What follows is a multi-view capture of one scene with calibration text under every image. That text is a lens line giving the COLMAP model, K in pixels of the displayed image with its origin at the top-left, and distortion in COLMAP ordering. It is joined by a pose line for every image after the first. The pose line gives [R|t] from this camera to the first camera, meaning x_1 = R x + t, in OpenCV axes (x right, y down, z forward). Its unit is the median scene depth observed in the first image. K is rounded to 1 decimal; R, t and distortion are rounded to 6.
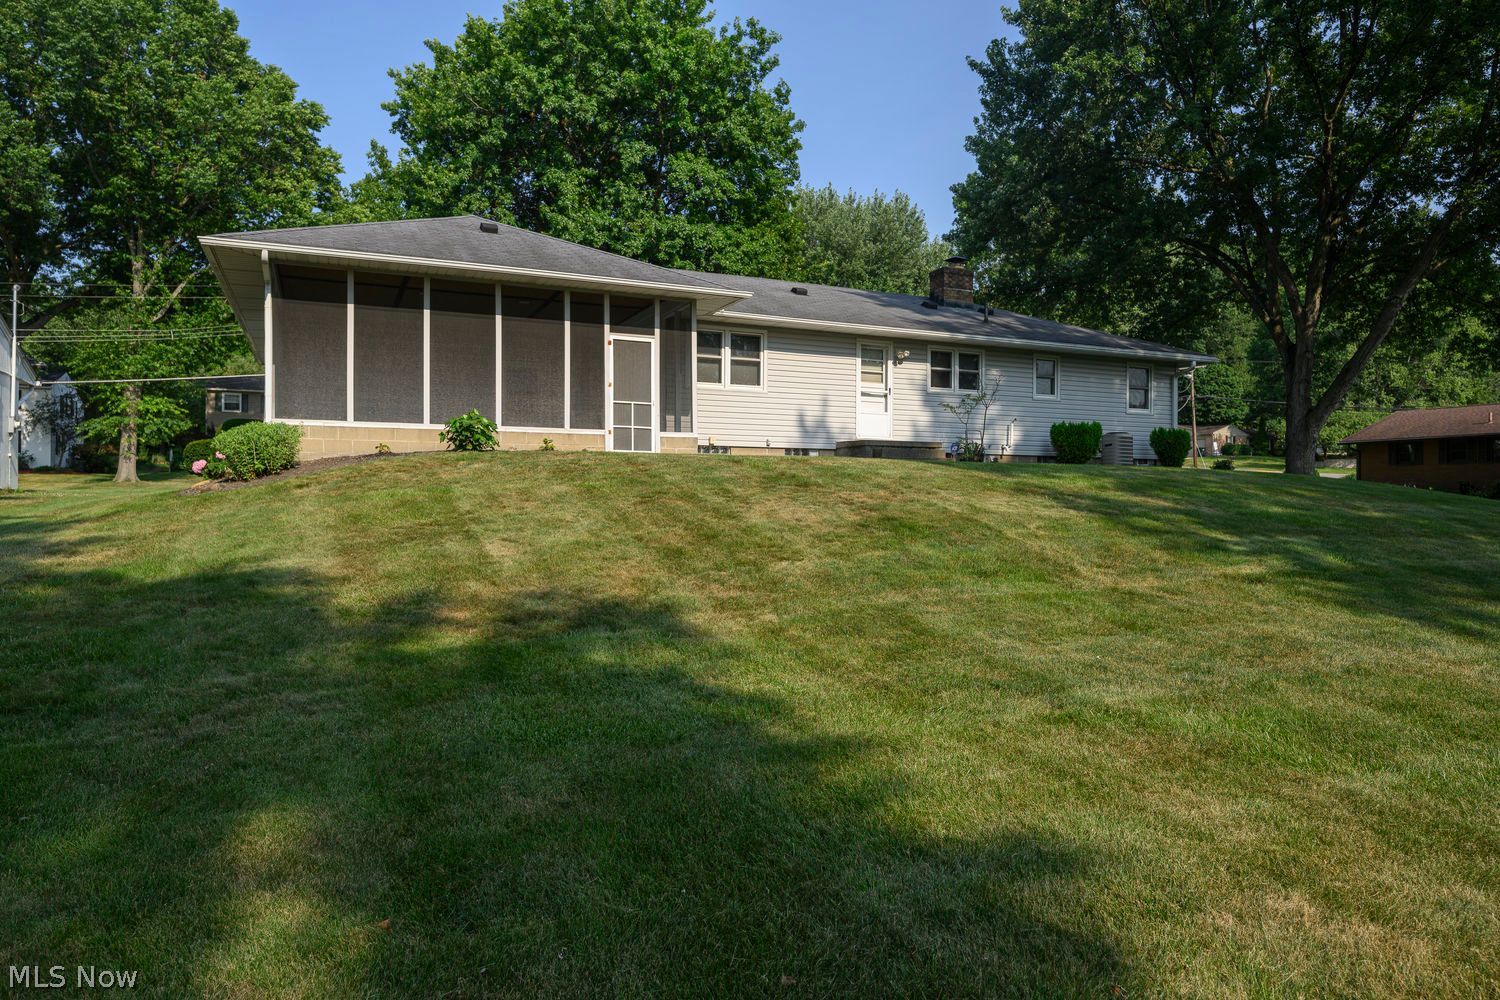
lens RADIAL K [[904.9, 0, 749.3], [0, 904.9, 495.8], [0, 0, 1]] dist [0.001556, -0.001603]
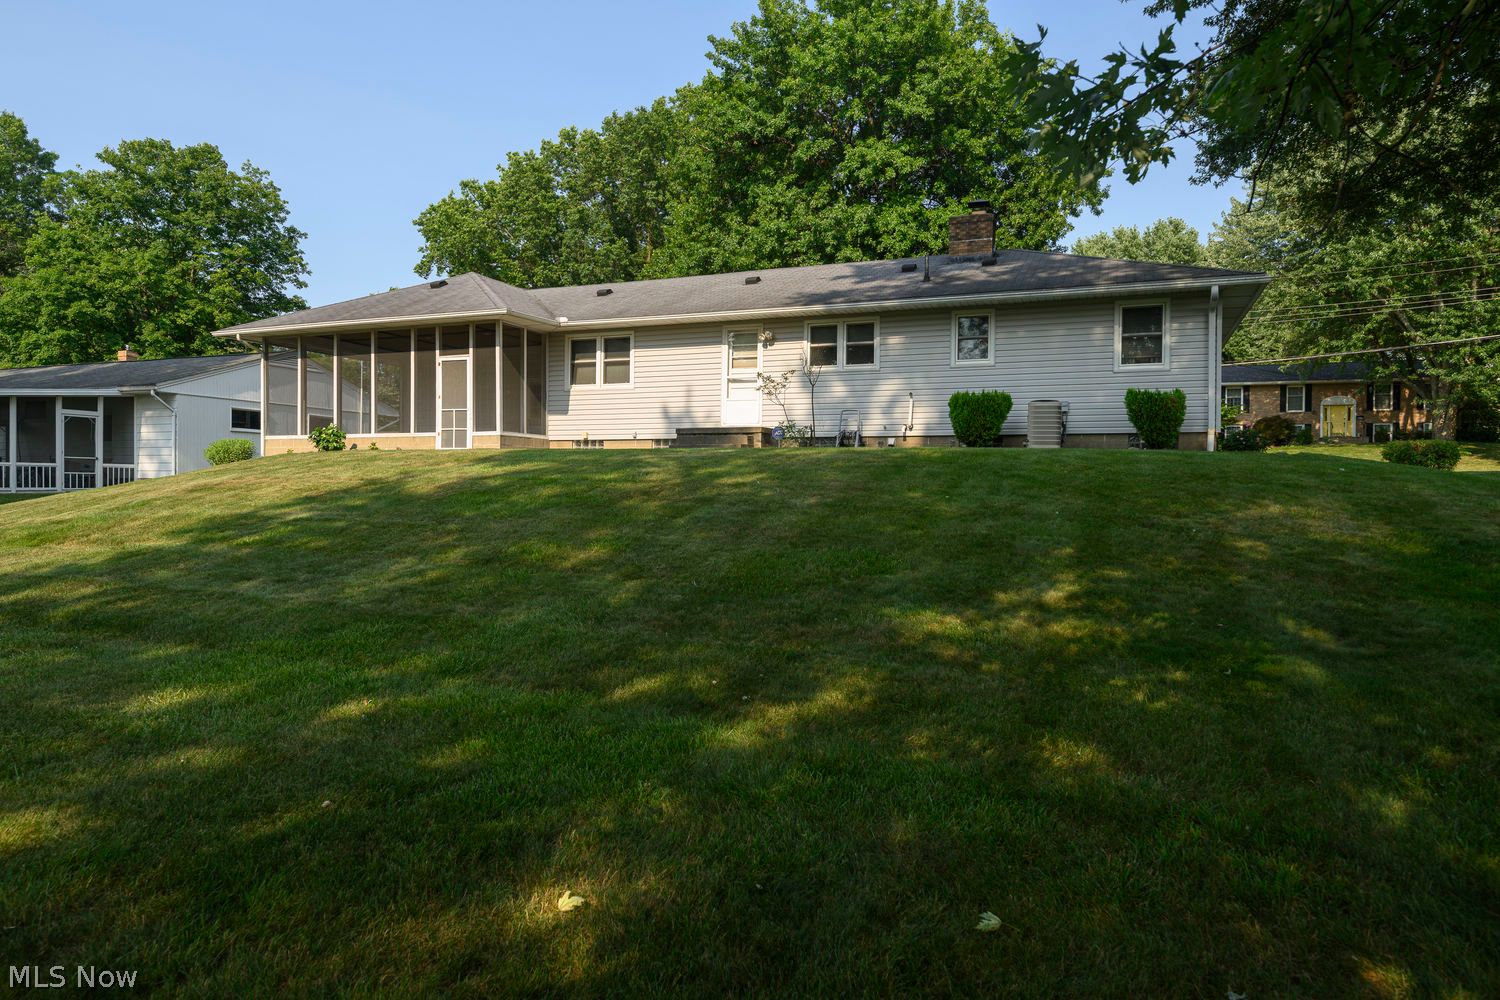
lens RADIAL K [[904.9, 0, 758.5], [0, 904.9, 504.0], [0, 0, 1]] dist [0.001556, -0.001603]
pose [[0.710775, 0.011393, -0.703327, 0.842396], [-0.002871, 0.999907, 0.013297, 0.007768], [0.703413, -0.007432, 0.710742, 0.323628]]
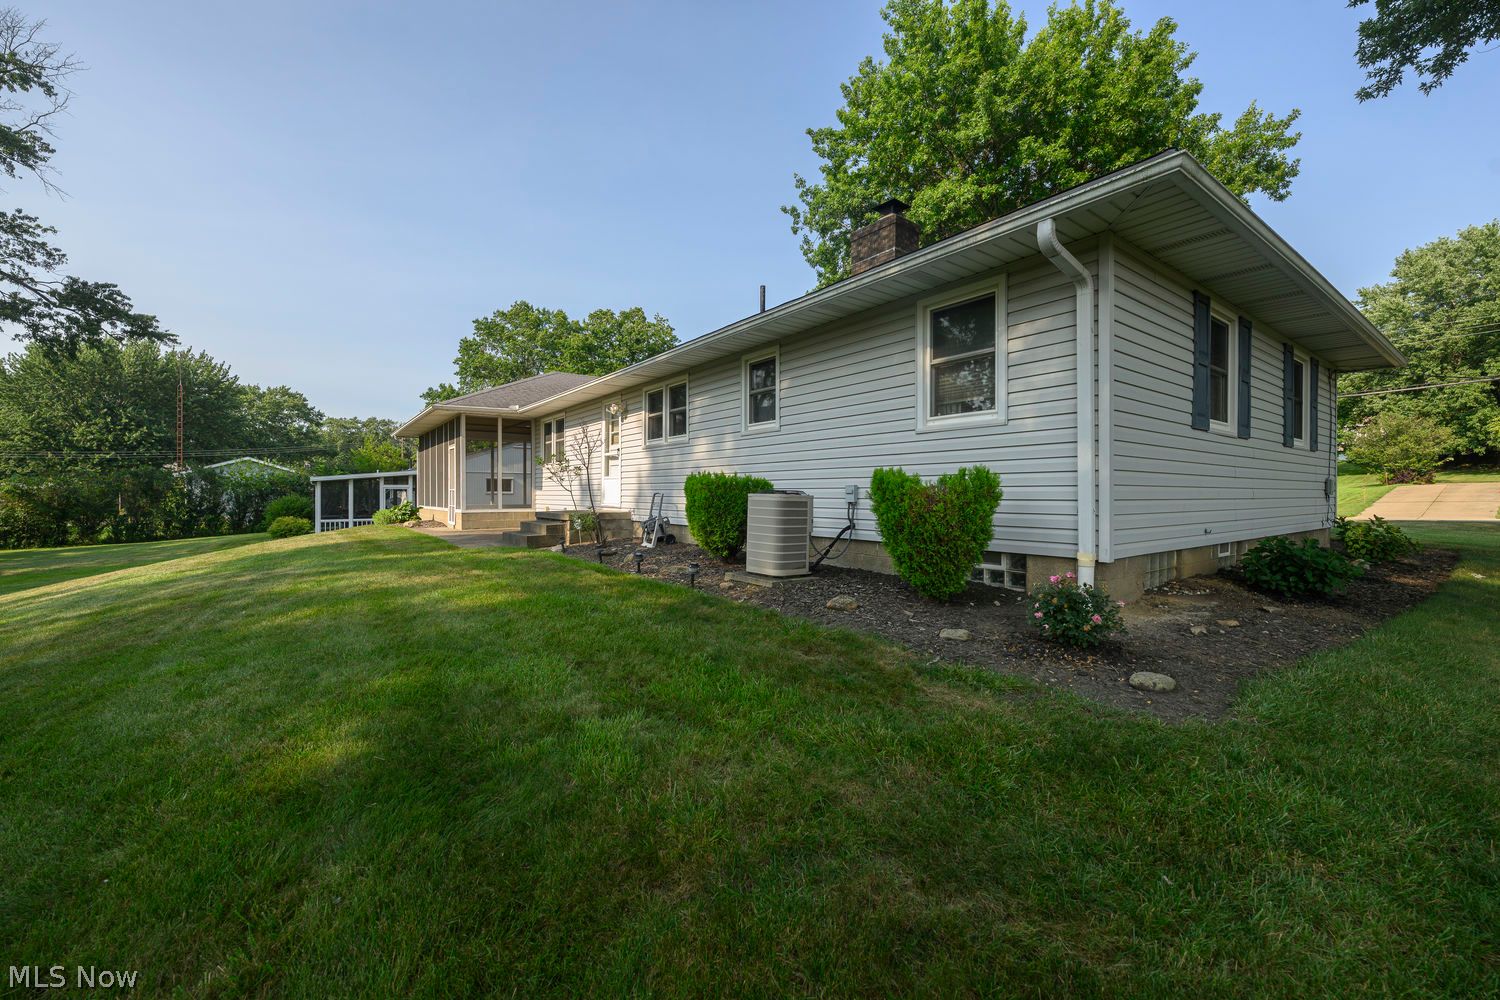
lens RADIAL K [[589.0, 0, 747.9], [0, 589.0, 501.2], [0, 0, 1]] dist [-0.009665, -0.000273]
pose [[0.226940, 0.003450, -0.973903, 0.752860], [-0.003297, 0.999991, 0.002775, -0.070709], [0.973903, 0.002582, 0.226949, 1.007736]]
